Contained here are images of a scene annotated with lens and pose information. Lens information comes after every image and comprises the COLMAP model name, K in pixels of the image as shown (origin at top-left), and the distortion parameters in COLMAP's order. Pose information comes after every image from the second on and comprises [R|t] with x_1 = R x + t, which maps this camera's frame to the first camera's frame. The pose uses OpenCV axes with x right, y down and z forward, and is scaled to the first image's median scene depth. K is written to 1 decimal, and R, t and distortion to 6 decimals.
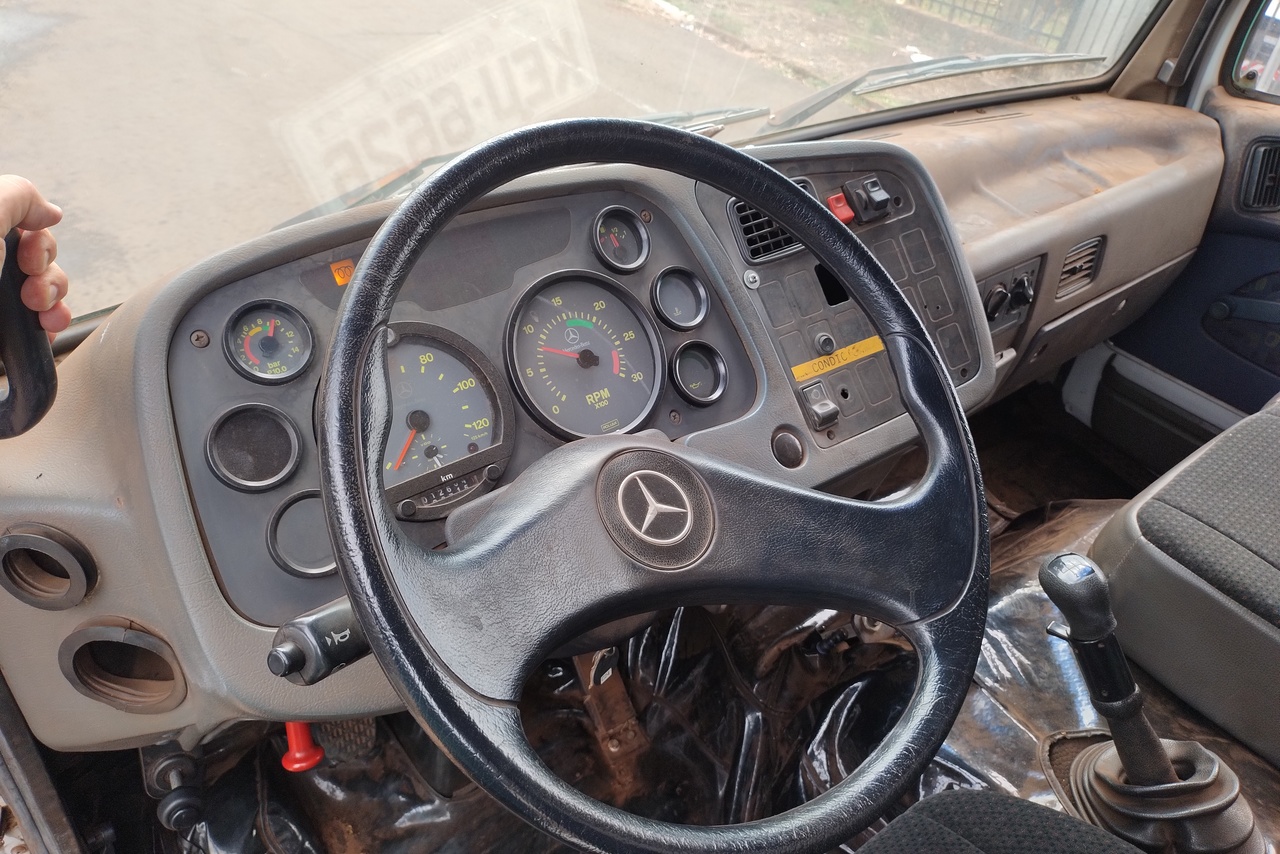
lens RADIAL K [[984.9, 0, 640.0], [0, 984.9, 427.0], [0, 0, 1]] dist [0.000734, -0.001256]
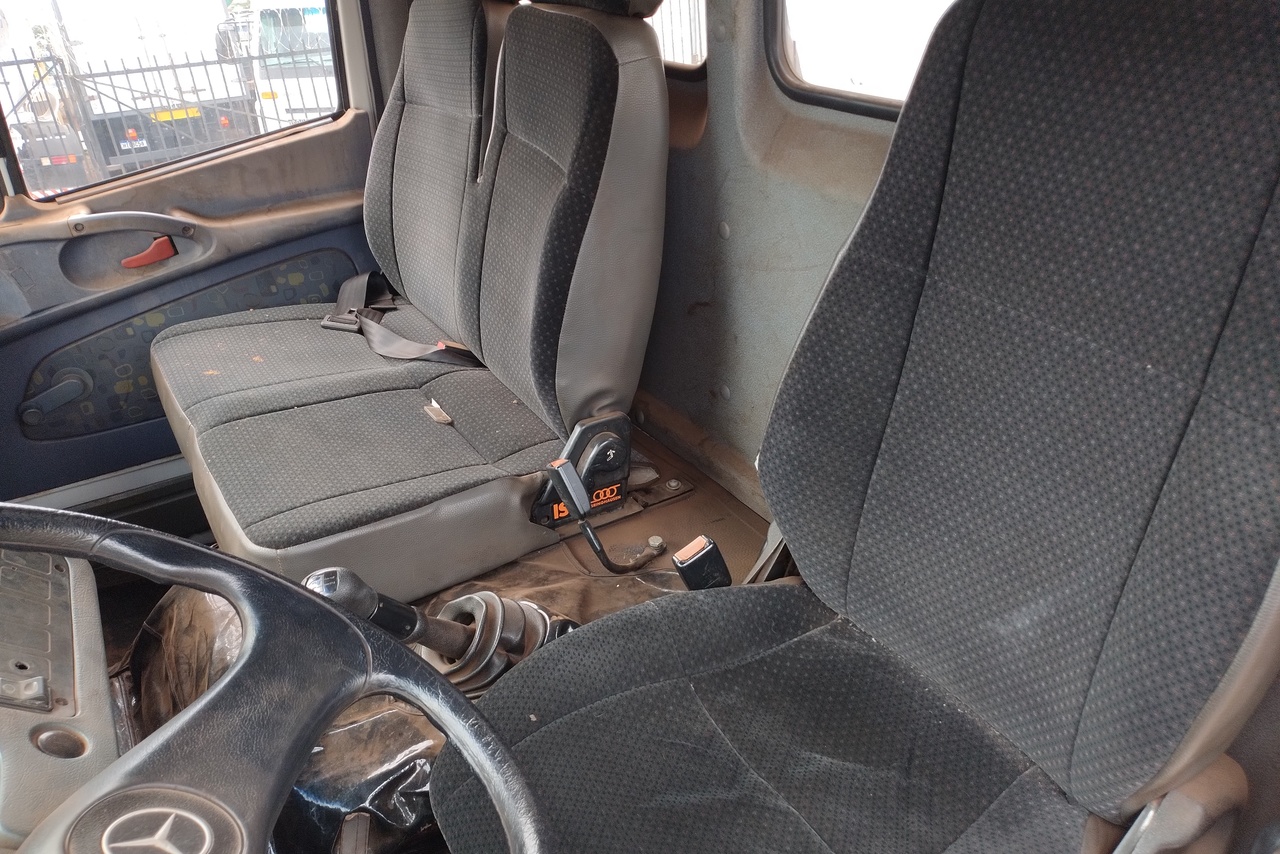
lens RADIAL K [[984.9, 0, 640.0], [0, 984.9, 427.0], [0, 0, 1]] dist [0.000734, -0.001256]
pose [[0.081876, -0.542370, 0.836140, -0.426131], [0.611384, 0.689890, 0.387636, -0.217737], [-0.787087, 0.479465, 0.388082, 0.166525]]
